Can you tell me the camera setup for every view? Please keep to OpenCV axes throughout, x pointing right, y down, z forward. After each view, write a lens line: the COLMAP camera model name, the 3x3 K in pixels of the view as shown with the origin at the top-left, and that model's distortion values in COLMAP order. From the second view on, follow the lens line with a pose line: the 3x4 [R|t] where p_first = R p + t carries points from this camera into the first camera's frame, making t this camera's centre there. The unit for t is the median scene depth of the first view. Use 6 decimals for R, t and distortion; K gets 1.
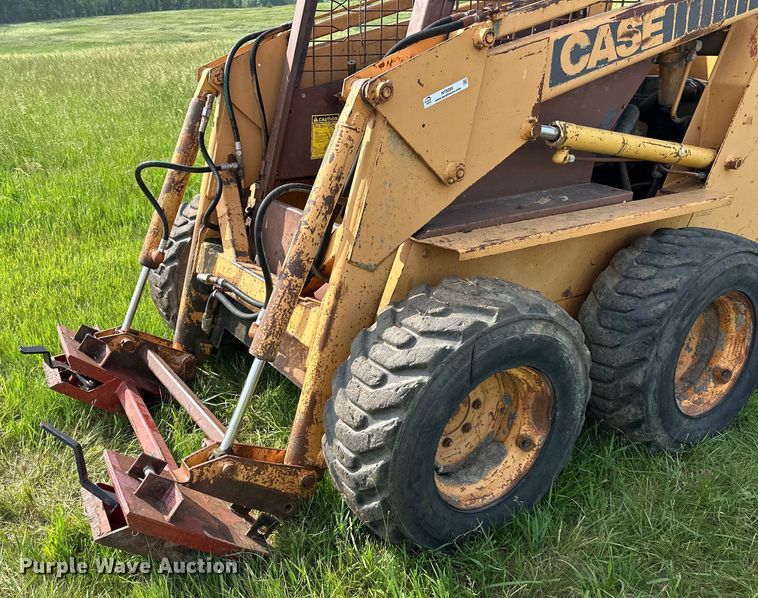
lens RADIAL K [[676.4, 0, 279.9], [0, 676.4, 361.9], [0, 0, 1]] dist [0.065871, -0.087336]
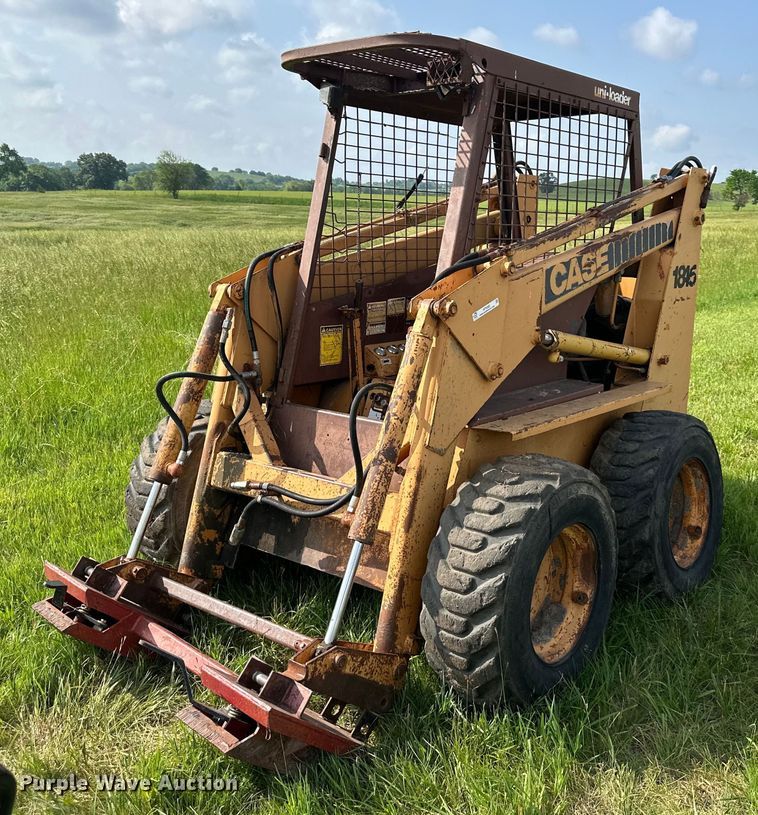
lens RADIAL K [[874.0, 0, 445.0], [0, 874.0, 392.6], [0, 0, 1]] dist [0.166232, -0.295684]
pose [[0.916774, -0.040338, 0.397365, -0.399280], [0.143841, 0.961474, -0.234258, 0.098830], [-0.372606, 0.271919, 0.887257, -0.296798]]
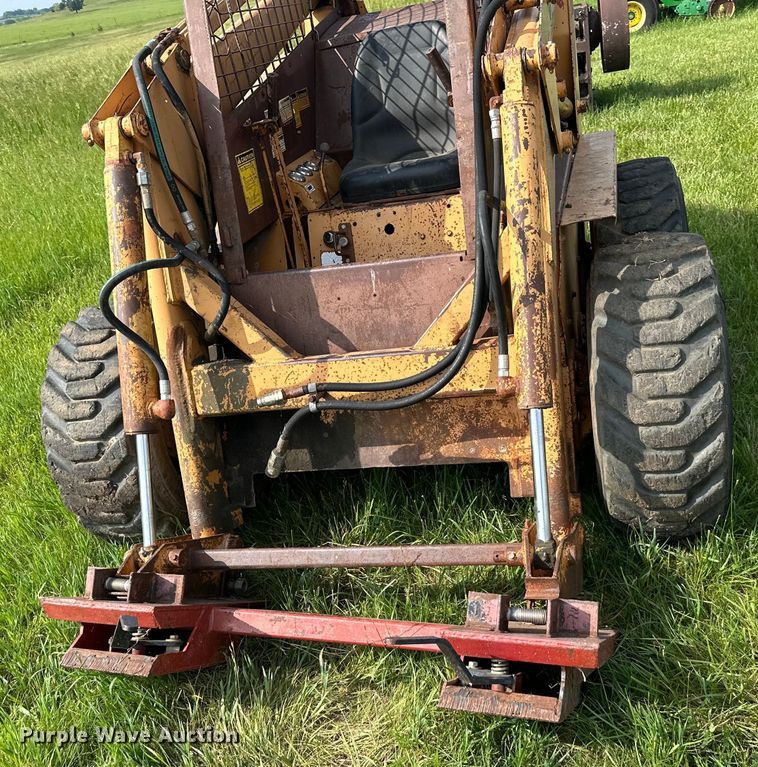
lens RADIAL K [[849.9, 0, 433.3], [0, 849.9, 446.6], [0, 0, 1]] dist [0.133208, -0.289324]
pose [[0.639184, -0.439381, 0.631180, -0.681528], [0.468414, 0.873348, 0.133607, -0.142737], [-0.609945, 0.210254, 0.764042, 0.290295]]
